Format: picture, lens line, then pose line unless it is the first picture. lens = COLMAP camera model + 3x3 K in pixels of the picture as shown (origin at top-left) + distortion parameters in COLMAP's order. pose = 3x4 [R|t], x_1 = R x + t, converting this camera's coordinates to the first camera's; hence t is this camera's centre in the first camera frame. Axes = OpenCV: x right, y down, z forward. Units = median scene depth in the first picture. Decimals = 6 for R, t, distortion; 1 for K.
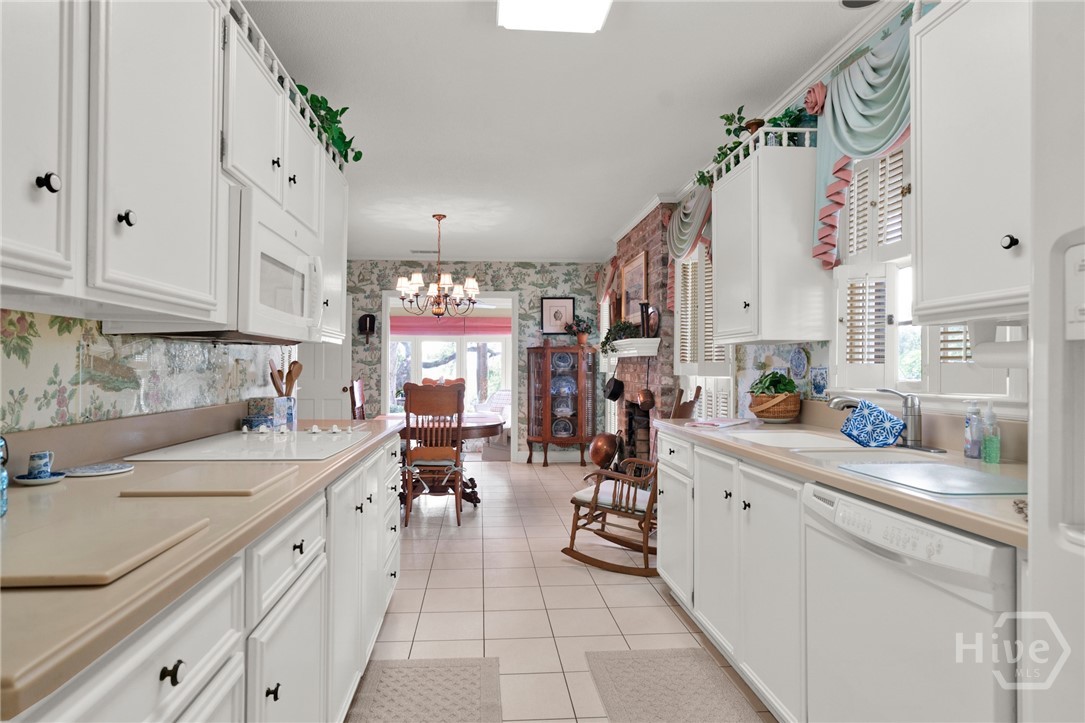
lens RADIAL K [[593.2, 0, 521.2], [0, 593.2, 368.7], [0, 0, 1]] dist [-0.000237, 0.001338]
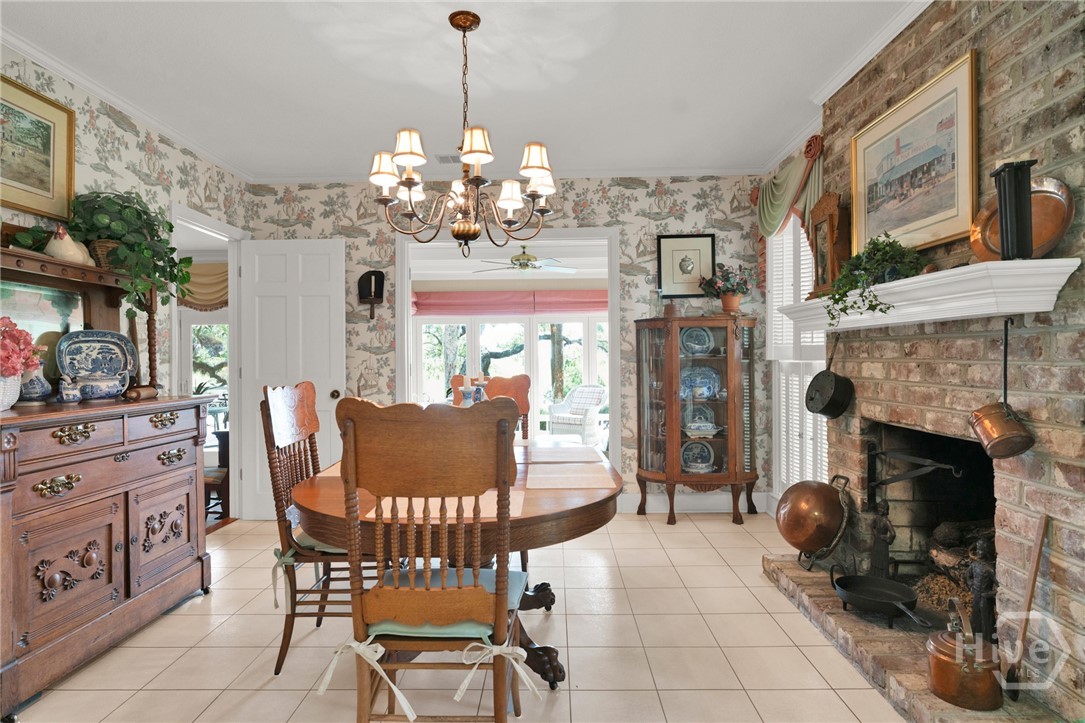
lens RADIAL K [[593.2, 0, 540.2], [0, 593.2, 363.3], [0, 0, 1]] dist [-0.000237, 0.001338]
pose [[0.995594, -0.013334, -0.092819, -0.030261], [0.014140, 0.999868, 0.008024, 0.001376], [0.092700, -0.009301, 0.995651, 0.399097]]
